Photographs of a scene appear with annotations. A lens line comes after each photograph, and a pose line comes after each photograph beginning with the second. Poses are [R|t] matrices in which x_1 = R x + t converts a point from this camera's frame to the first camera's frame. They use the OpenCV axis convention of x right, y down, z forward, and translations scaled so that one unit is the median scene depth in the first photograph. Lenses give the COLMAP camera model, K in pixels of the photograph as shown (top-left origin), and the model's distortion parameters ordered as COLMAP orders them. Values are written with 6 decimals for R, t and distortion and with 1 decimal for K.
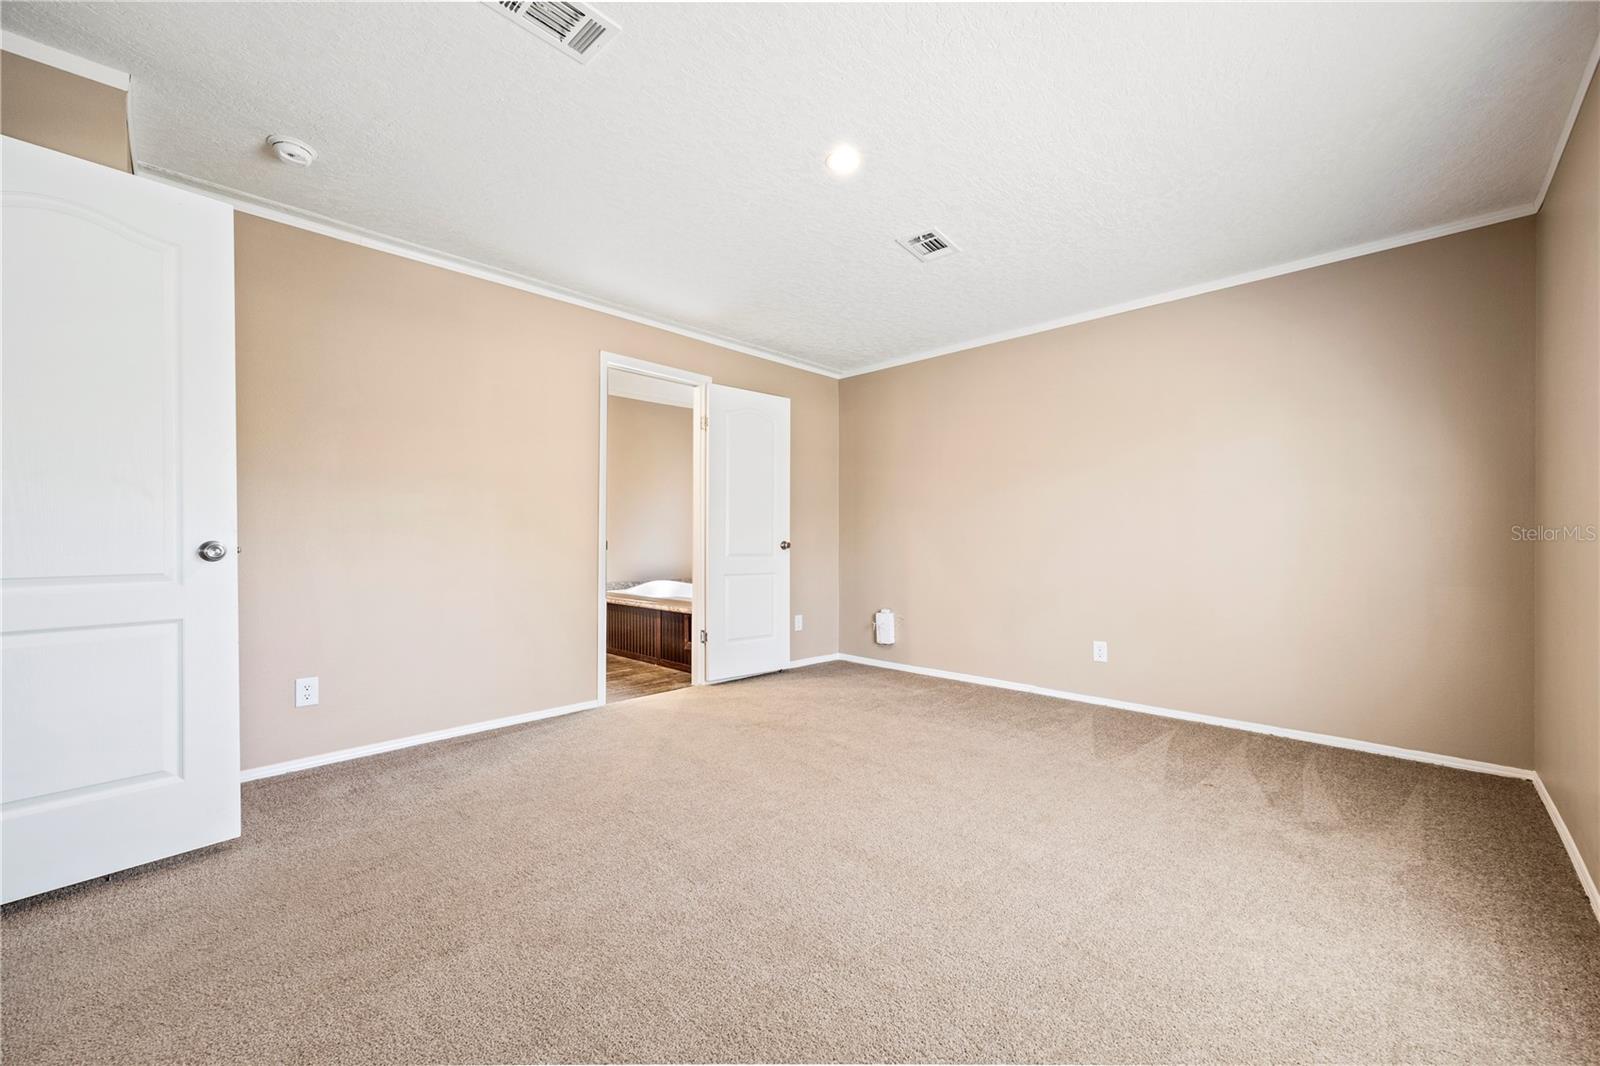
lens RADIAL K [[634.9, 0, 805.3], [0, 634.9, 537.5], [0, 0, 1]] dist [0.007052, 0.000259]
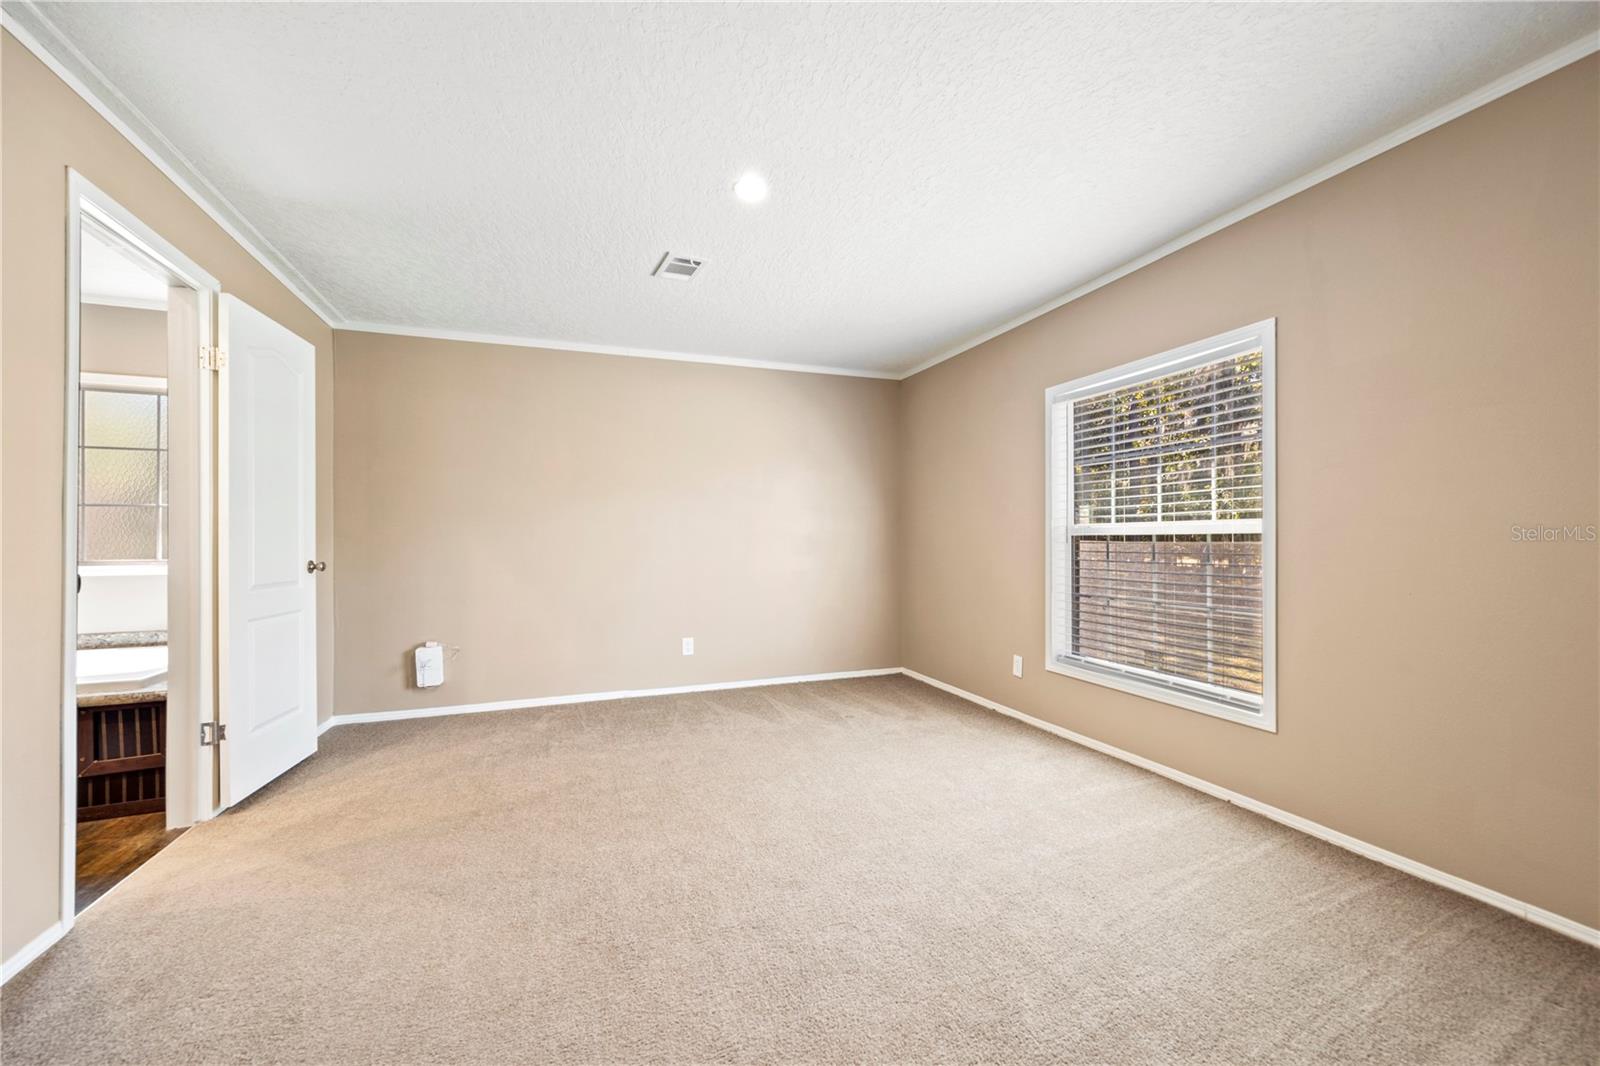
lens RADIAL K [[634.9, 0, 799.4], [0, 634.9, 542.3], [0, 0, 1]] dist [0.007052, 0.000259]
pose [[0.414982, -0.002232, 0.909827, -0.527846], [-0.001875, 0.999993, 0.003308, -0.019826], [-0.909828, -0.003079, 0.414975, 0.324449]]
